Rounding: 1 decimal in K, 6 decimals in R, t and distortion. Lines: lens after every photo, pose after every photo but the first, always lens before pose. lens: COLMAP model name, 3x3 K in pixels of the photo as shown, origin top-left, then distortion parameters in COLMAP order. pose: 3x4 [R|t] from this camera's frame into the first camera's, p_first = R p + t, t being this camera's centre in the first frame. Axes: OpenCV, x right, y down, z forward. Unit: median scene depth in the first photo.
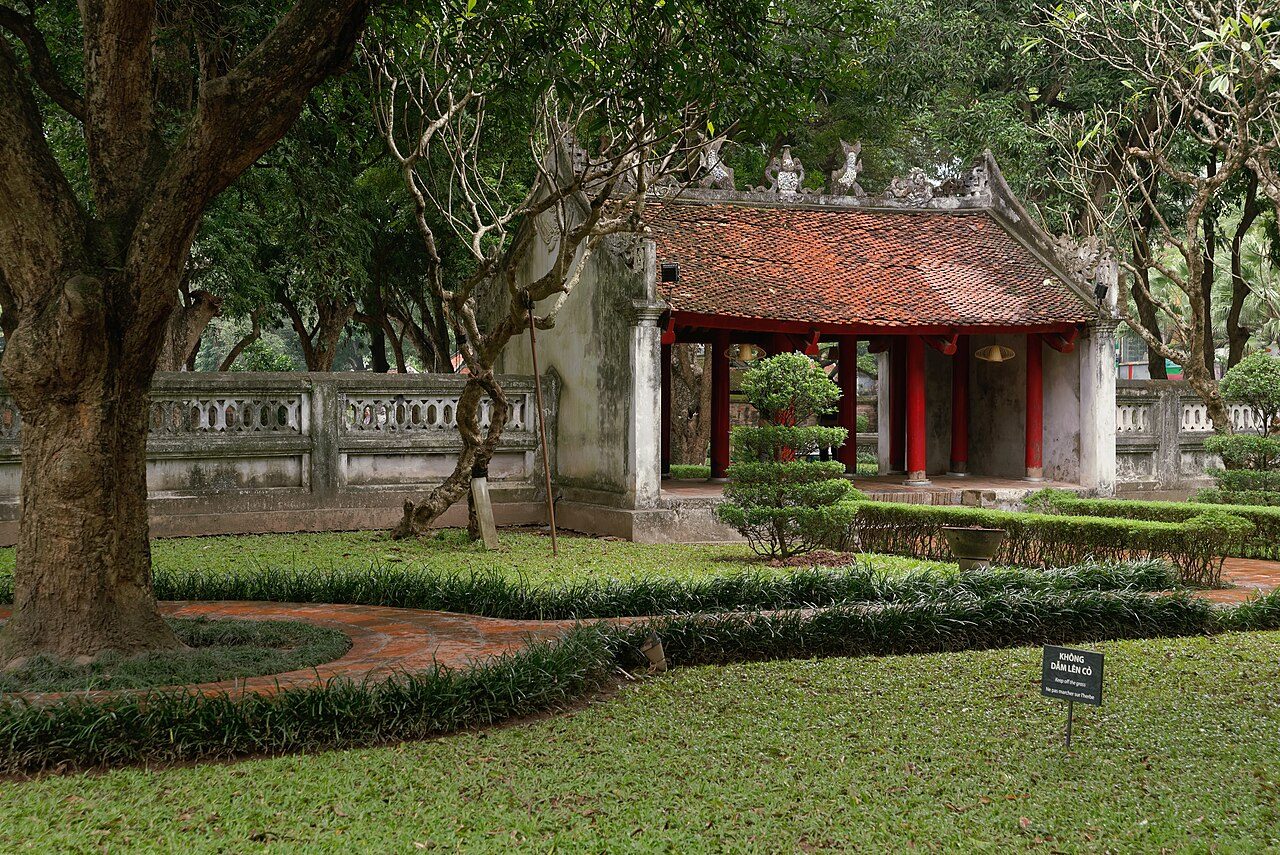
lens RADIAL K [[1834.4, 0, 640.0], [0, 1834.4, 427.5], [0, 0, 1]] dist [0.026272, -0.010166]
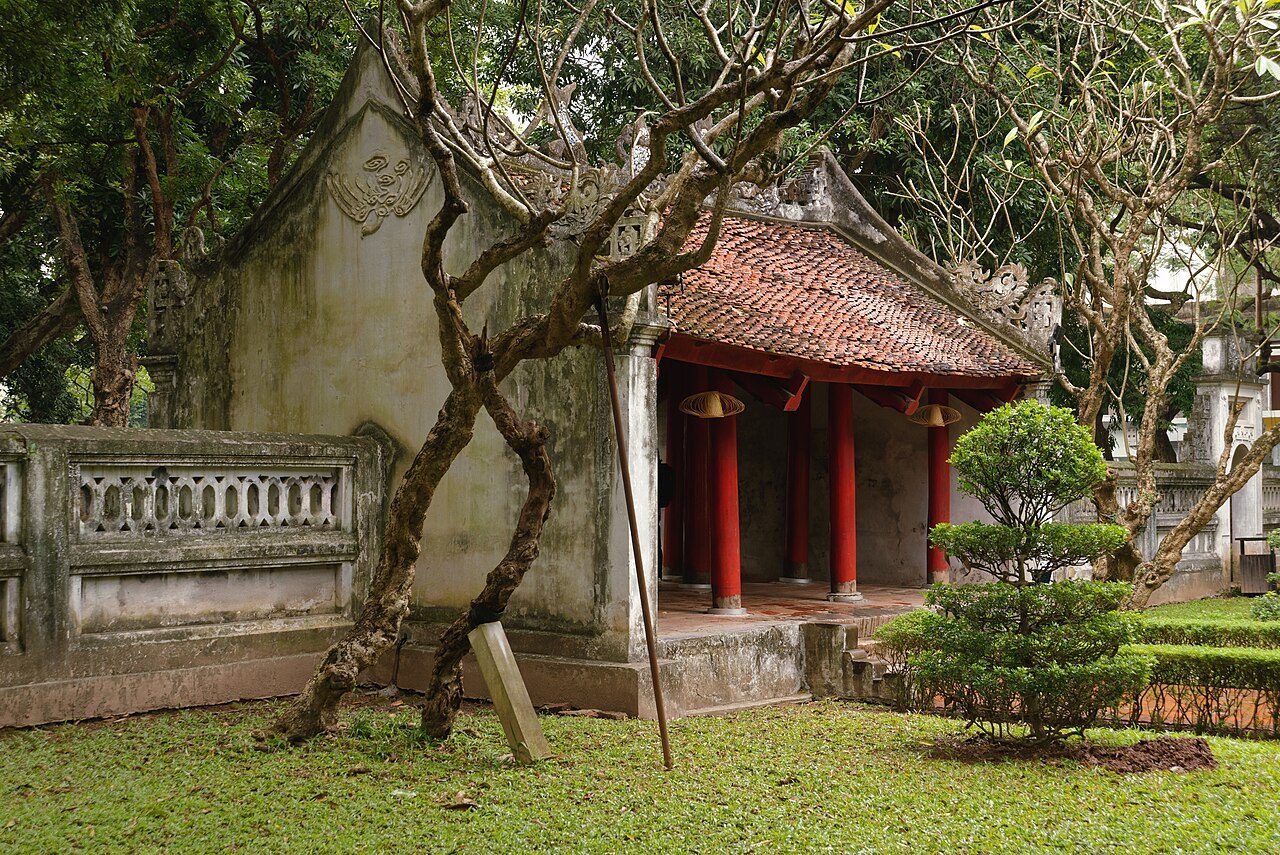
lens RADIAL K [[1834.4, 0, 640.0], [0, 1834.4, 427.5], [0, 0, 1]] dist [0.026272, -0.010166]
pose [[0.894134, 0.015603, 0.447527, -0.251833], [0.003844, 0.999089, -0.042513, -0.005655], [-0.447782, 0.039732, 0.893260, 0.436557]]
